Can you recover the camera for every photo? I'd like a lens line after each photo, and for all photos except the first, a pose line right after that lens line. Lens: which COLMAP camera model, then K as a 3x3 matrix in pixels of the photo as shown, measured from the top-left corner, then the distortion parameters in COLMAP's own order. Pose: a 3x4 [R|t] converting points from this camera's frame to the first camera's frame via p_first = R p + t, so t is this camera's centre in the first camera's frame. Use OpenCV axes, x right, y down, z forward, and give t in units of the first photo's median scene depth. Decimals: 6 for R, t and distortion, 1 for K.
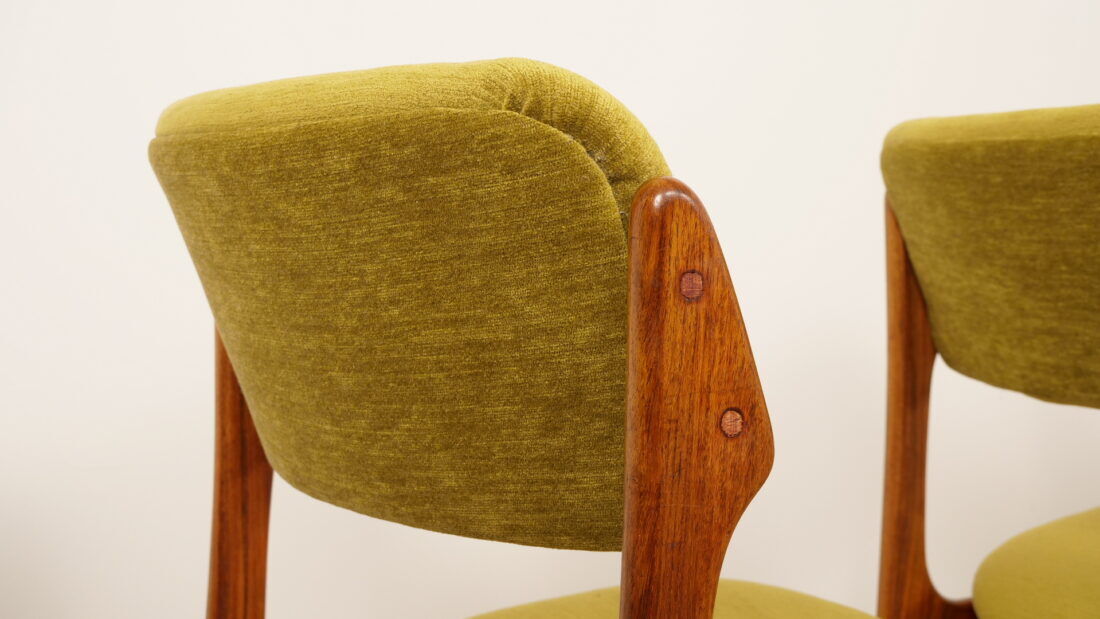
lens RADIAL K [[1870.2, 0, 551.2], [0, 1870.2, 310.6], [0, 0, 1]] dist [0.029650, 0.000000]
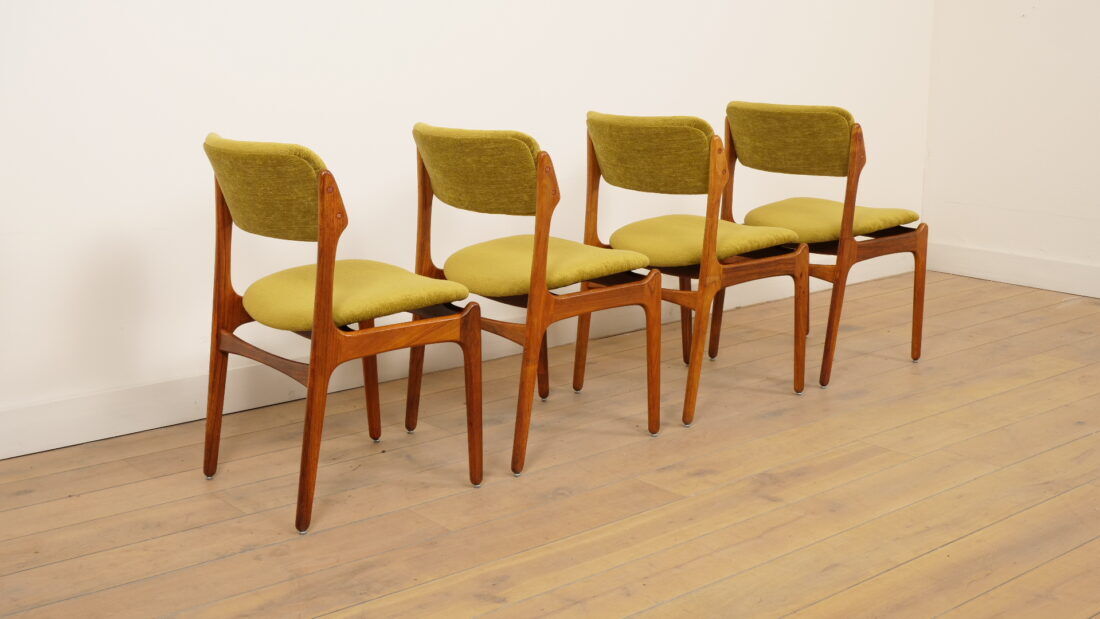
lens RADIAL K [[1352.6, 0, 553.6], [0, 1352.6, 291.9], [0, 0, 1]] dist [0.007545, 0.000000]
pose [[0.988017, -0.009742, 0.154037, 0.102684], [-0.009357, 0.992390, 0.122778, -0.191437], [-0.154061, -0.122748, 0.980407, -2.721336]]
